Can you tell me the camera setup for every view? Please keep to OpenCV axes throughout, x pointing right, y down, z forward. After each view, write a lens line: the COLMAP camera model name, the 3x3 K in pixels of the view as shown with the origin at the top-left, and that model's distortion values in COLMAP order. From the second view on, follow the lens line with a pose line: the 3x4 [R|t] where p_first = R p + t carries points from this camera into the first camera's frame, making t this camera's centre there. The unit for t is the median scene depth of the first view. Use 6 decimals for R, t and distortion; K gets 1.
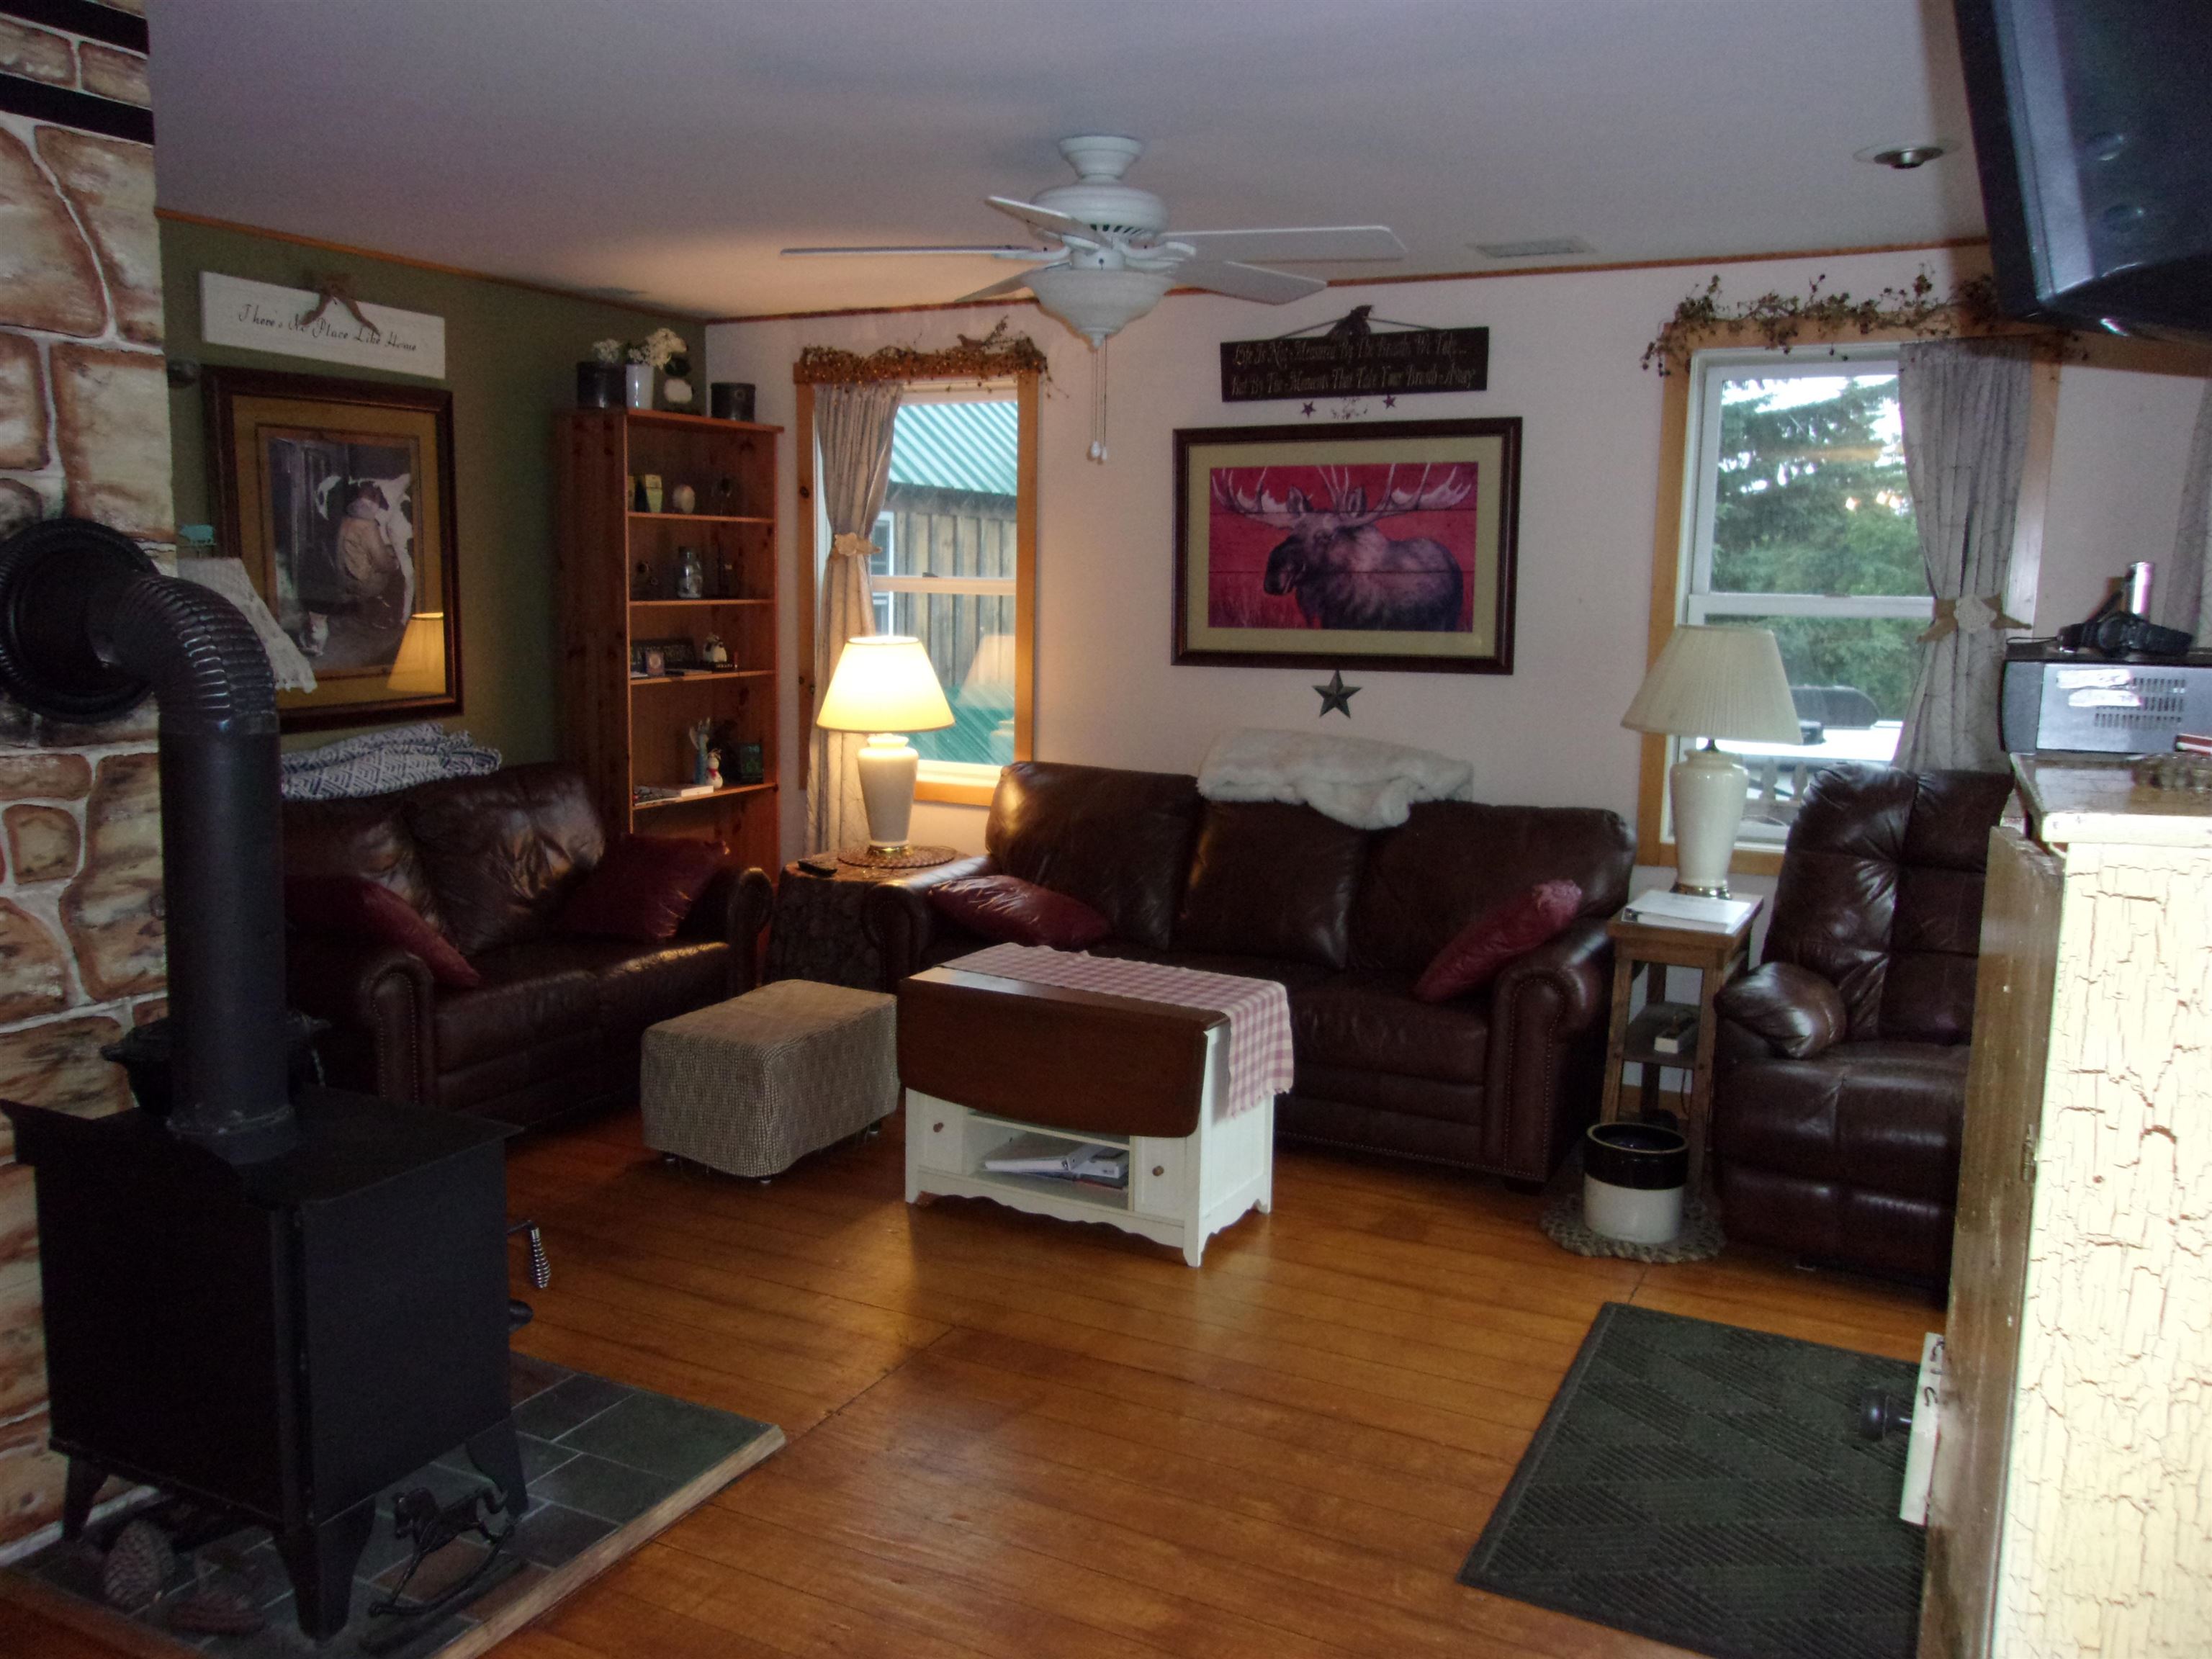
lens RADIAL K [[1727.0, 0, 1106.0], [0, 1727.0, 829.5], [0, 0, 1]] dist [0.051442, -0.004366]
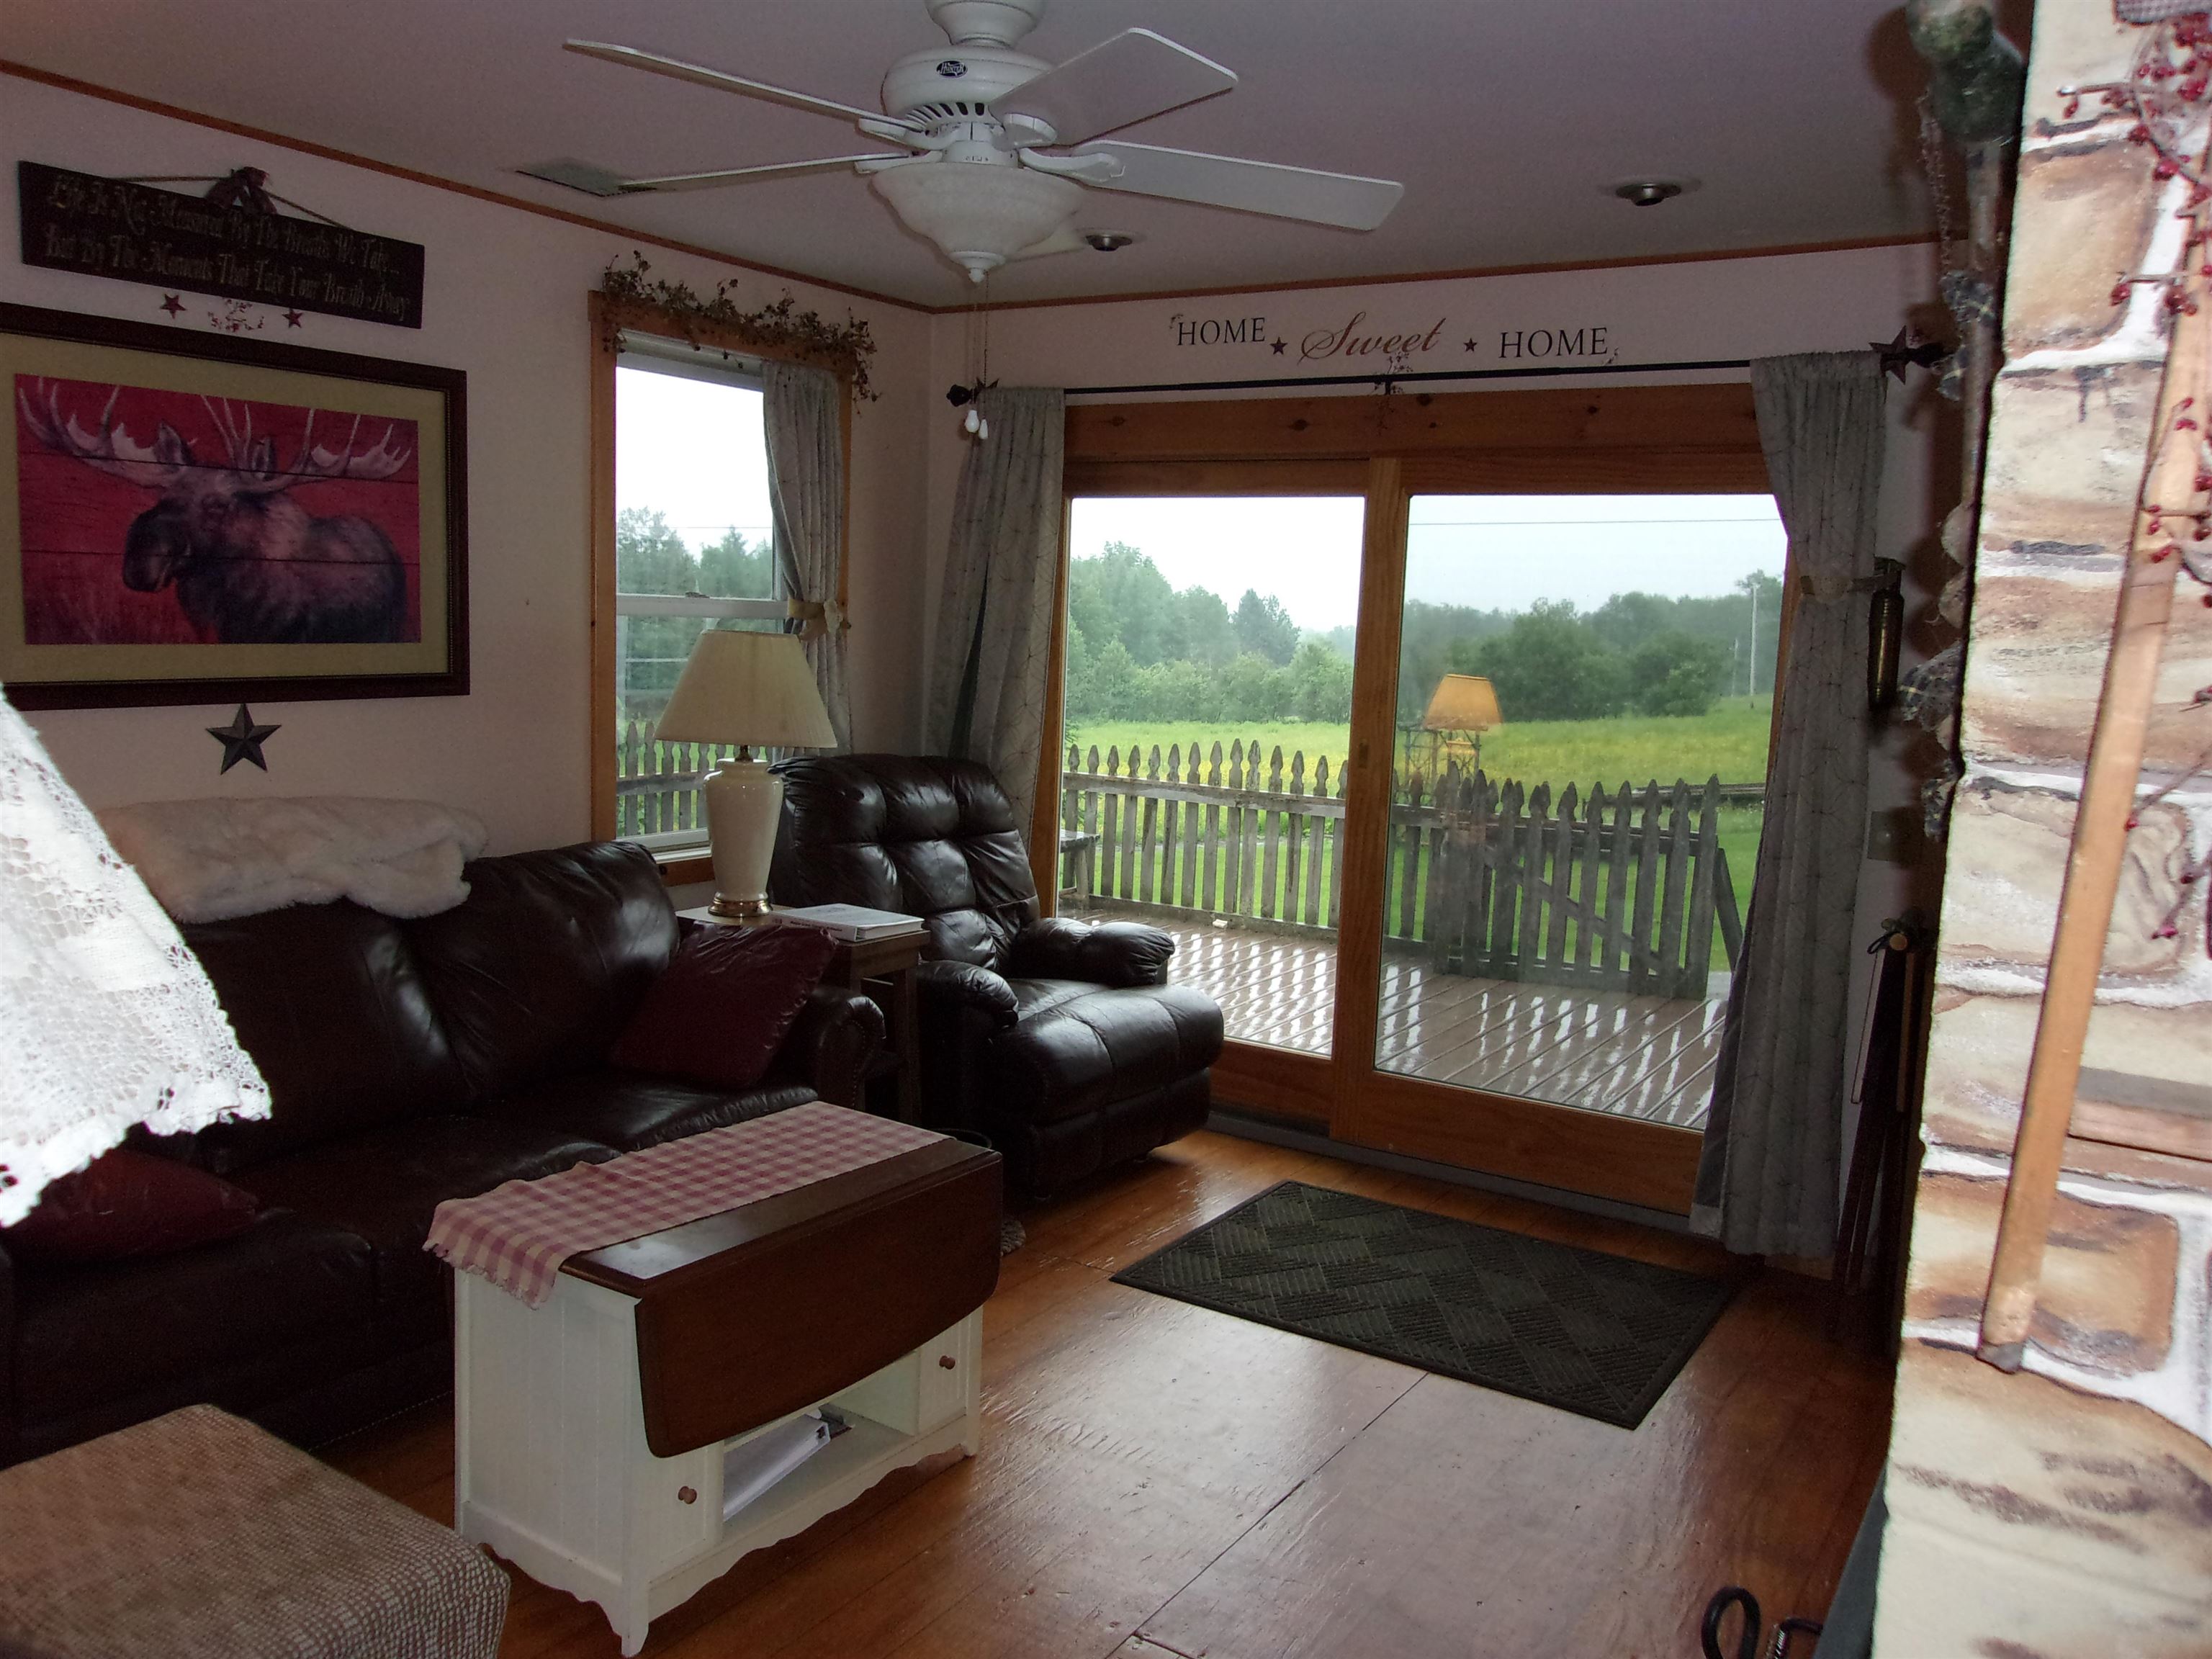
lens RADIAL K [[1727.0, 0, 1106.0], [0, 1727.0, 829.5], [0, 0, 1]] dist [0.051442, -0.004366]
pose [[0.149822, -0.141487, 0.978537, -0.504081], [0.108882, 0.986049, 0.125902, -0.094698], [-0.982699, 0.087682, 0.163138, 0.571483]]
